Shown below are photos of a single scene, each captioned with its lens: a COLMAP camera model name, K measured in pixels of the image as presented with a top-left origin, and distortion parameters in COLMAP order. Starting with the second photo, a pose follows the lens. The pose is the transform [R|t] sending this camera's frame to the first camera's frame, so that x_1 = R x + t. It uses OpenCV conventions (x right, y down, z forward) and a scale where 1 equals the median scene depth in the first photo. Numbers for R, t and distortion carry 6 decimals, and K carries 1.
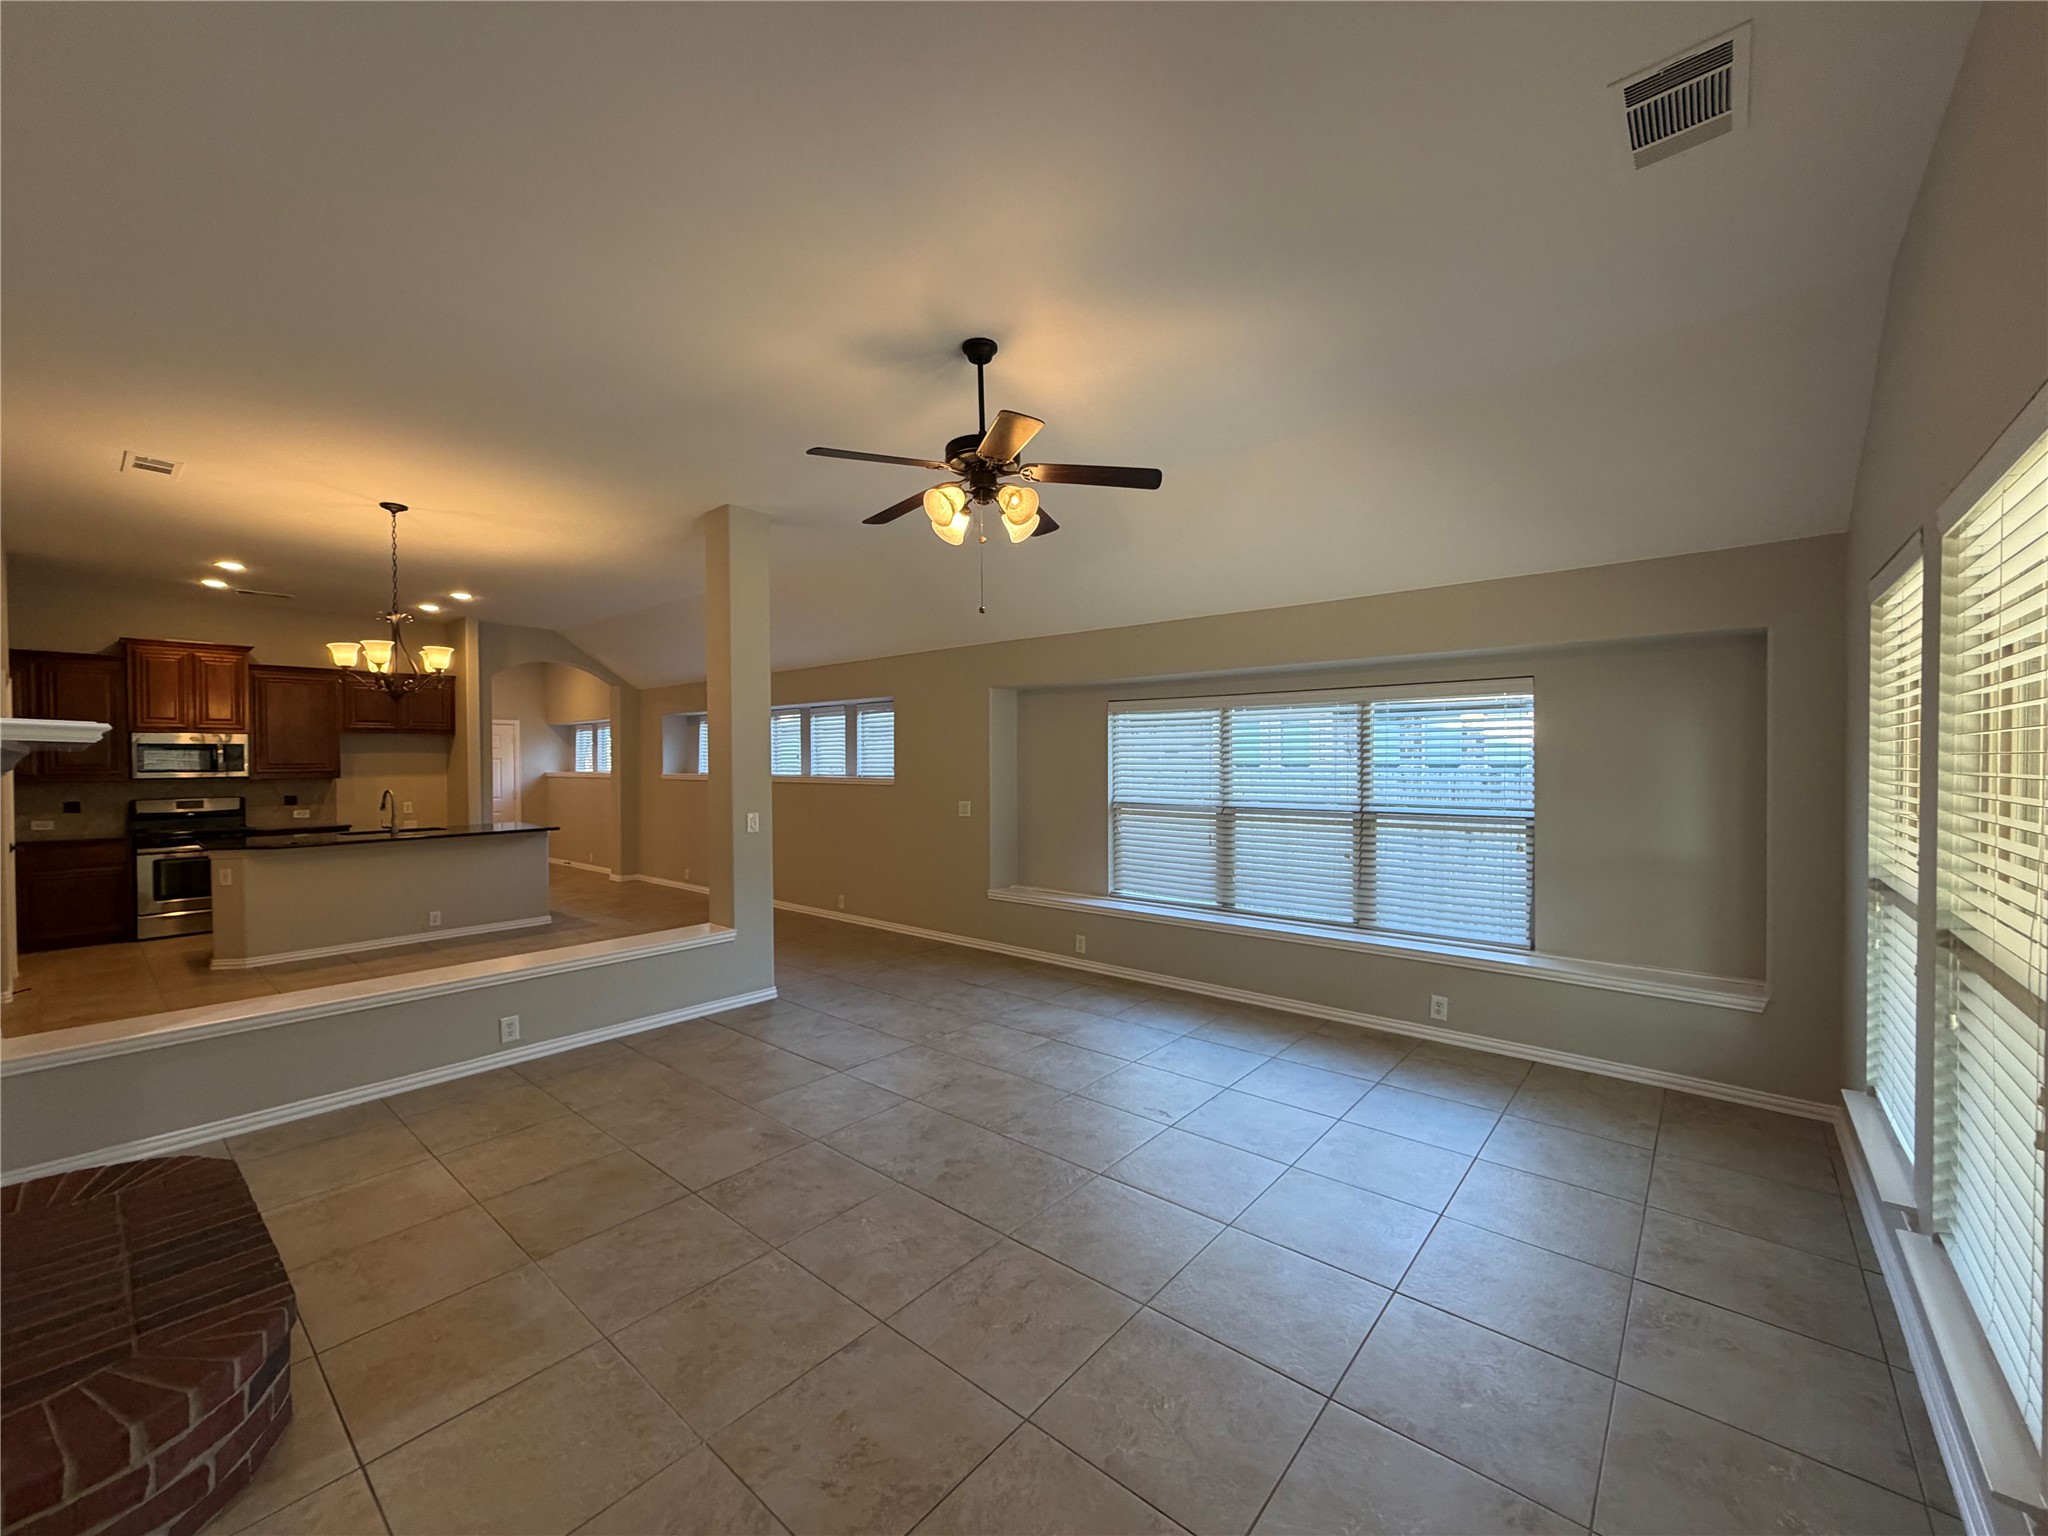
lens RADIAL K [[819.3, 0, 1019.1], [0, 819.3, 770.0], [0, 0, 1]] dist [0.001918, -0.000214]
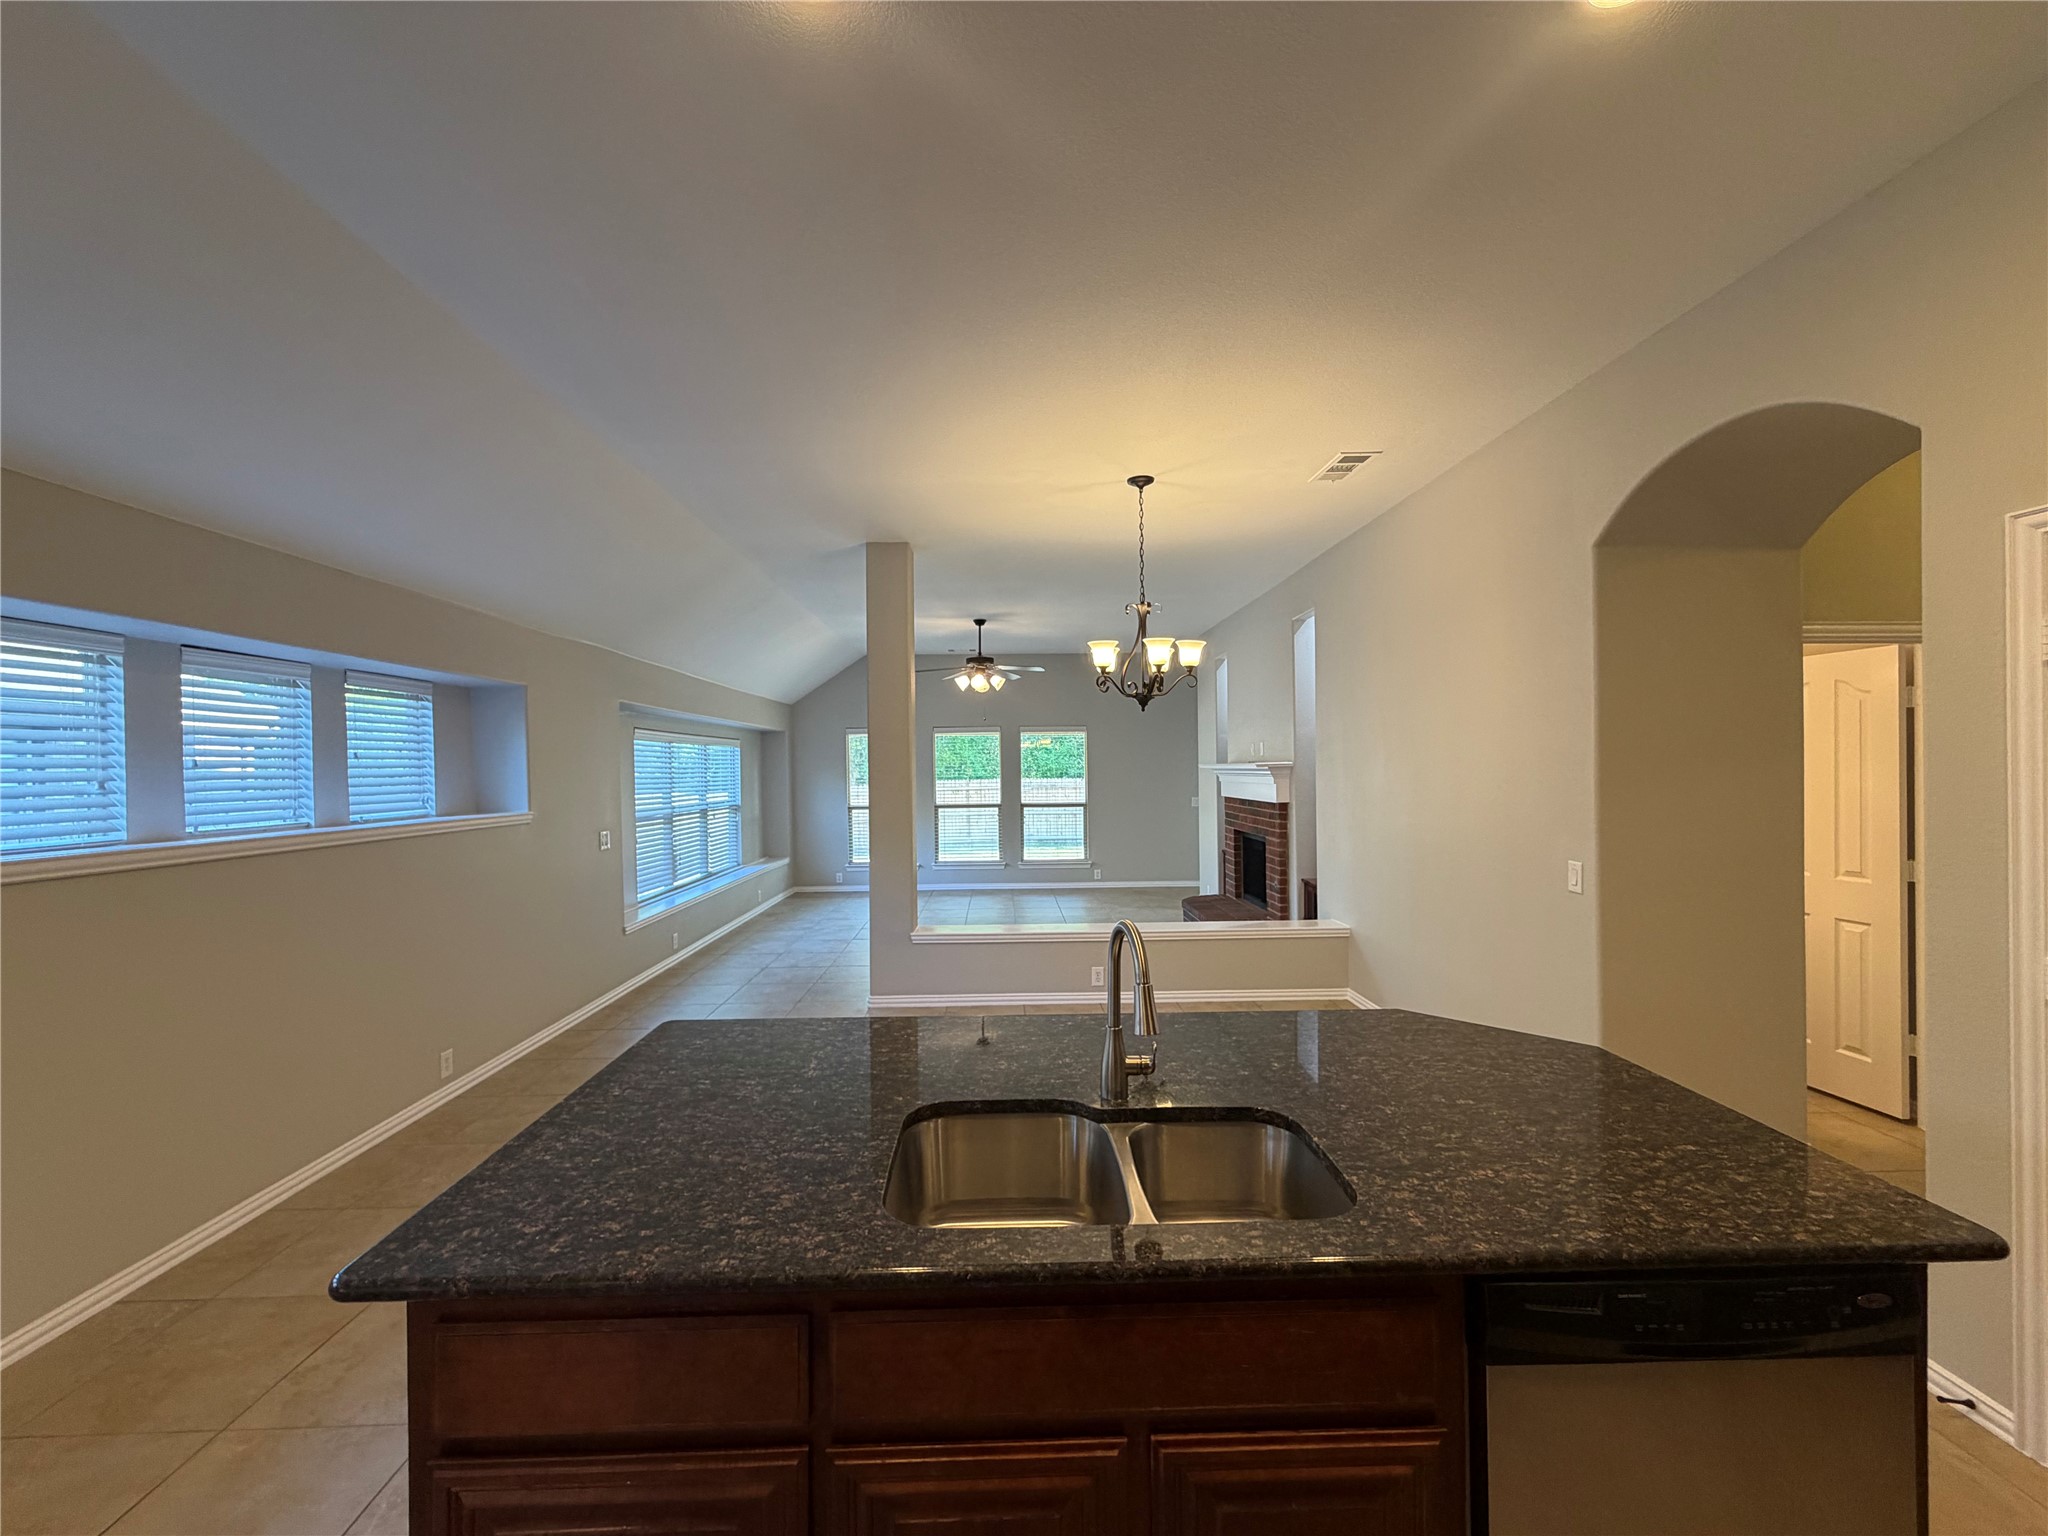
lens RADIAL K [[819.3, 0, 1019.1], [0, 819.3, 770.0], [0, 0, 1]] dist [0.001918, -0.000214]
pose [[-0.668976, 0.010601, 0.743209, -1.289417], [0.024812, 0.999660, 0.008075, -0.027847], [-0.742870, 0.023843, -0.669011, 1.648994]]
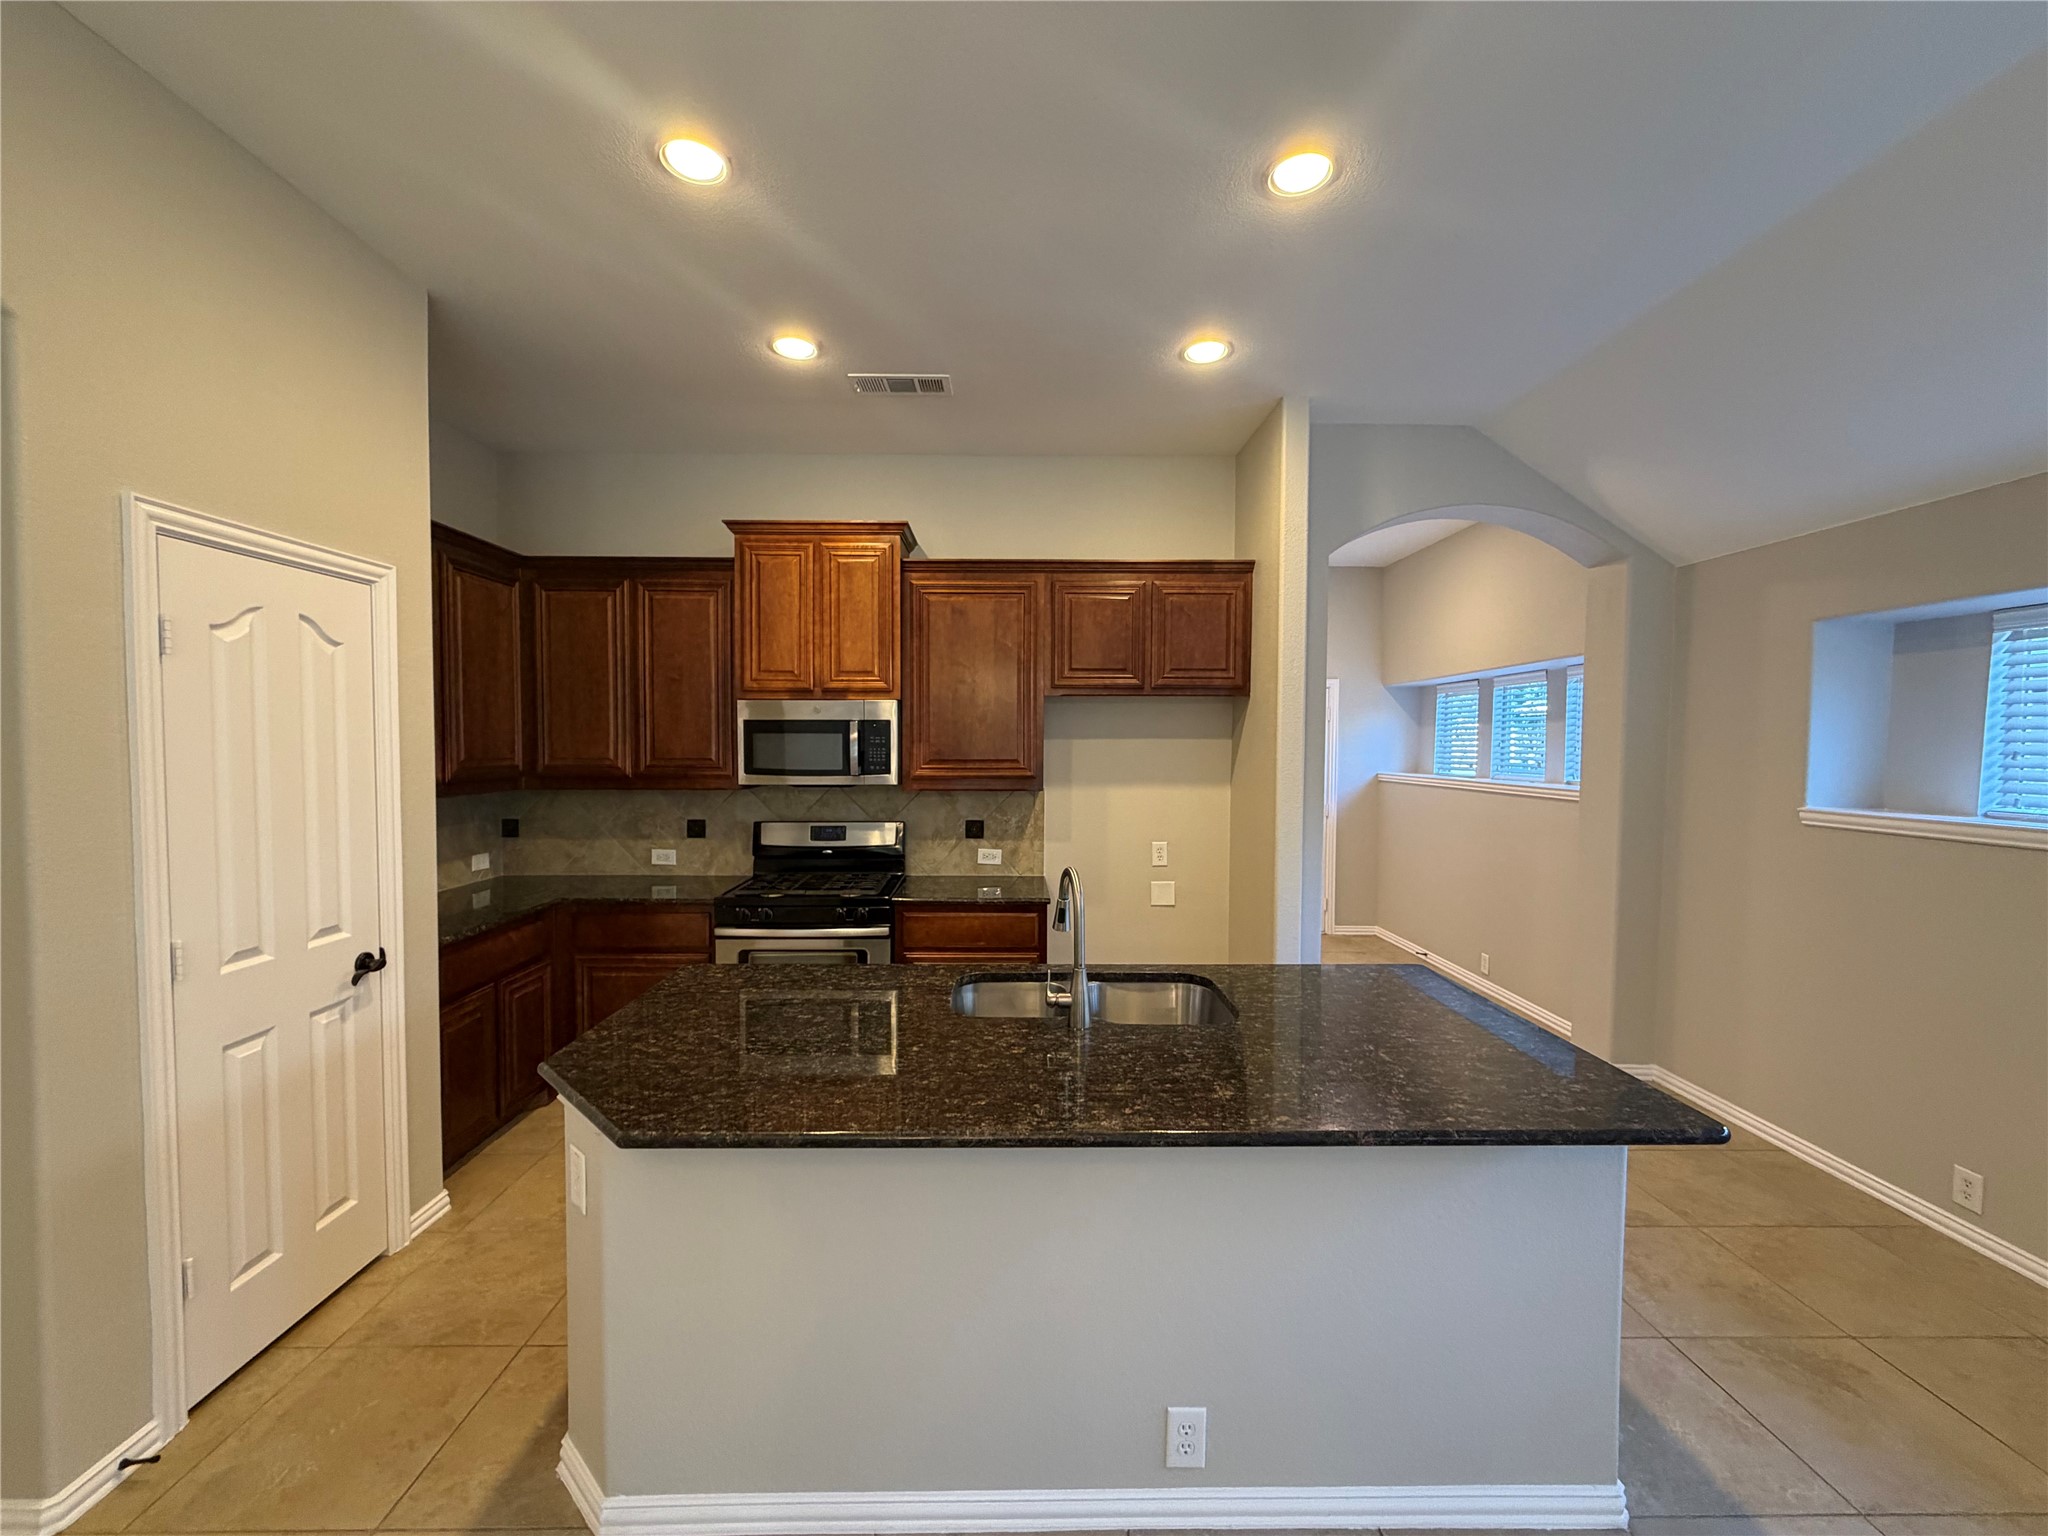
lens RADIAL K [[819.3, 0, 1019.1], [0, 819.3, 770.0], [0, 0, 1]] dist [0.001918, -0.000214]
pose [[0.658418, 0.035992, -0.751791, -0.792006], [-0.018759, 0.999330, 0.031414, -0.028122], [0.752418, -0.006581, 0.658652, 1.118246]]
